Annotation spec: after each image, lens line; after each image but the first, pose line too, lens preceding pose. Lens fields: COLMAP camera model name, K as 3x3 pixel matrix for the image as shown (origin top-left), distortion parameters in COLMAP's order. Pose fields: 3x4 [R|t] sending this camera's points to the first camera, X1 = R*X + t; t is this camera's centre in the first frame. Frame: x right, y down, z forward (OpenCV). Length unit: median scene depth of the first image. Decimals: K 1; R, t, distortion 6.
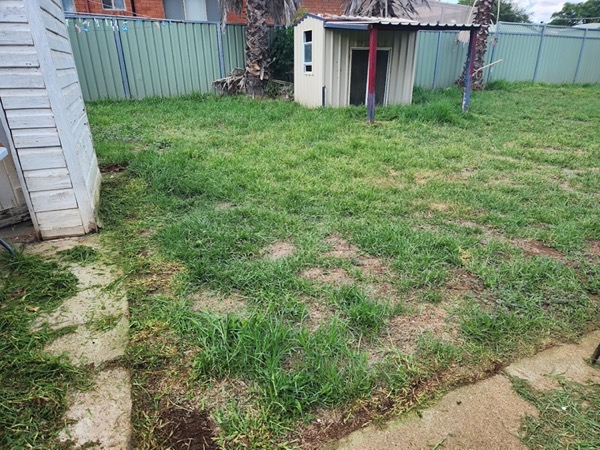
lens RADIAL K [[405.4, 0, 301.0], [0, 405.4, 224.2], [0, 0, 1]] dist [0.037272, -0.002770]
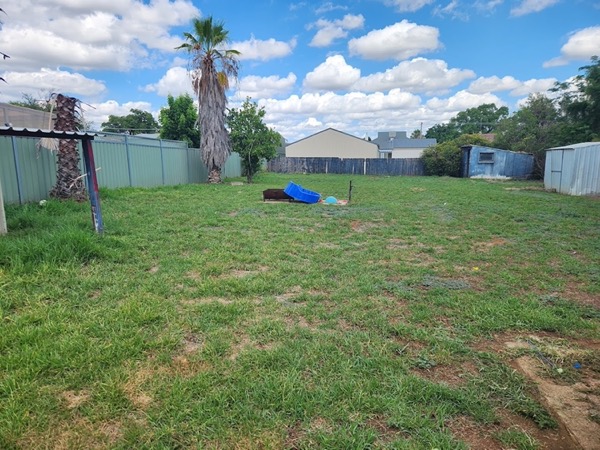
lens RADIAL K [[405.4, 0, 288.3], [0, 405.4, 224.6], [0, 0, 1]] dist [0.037272, -0.002770]
pose [[0.601328, -0.148175, 0.785143, 0.005690], [0.319777, 0.945154, -0.066540, -0.086188], [-0.732221, 0.291082, 0.615730, 0.169366]]
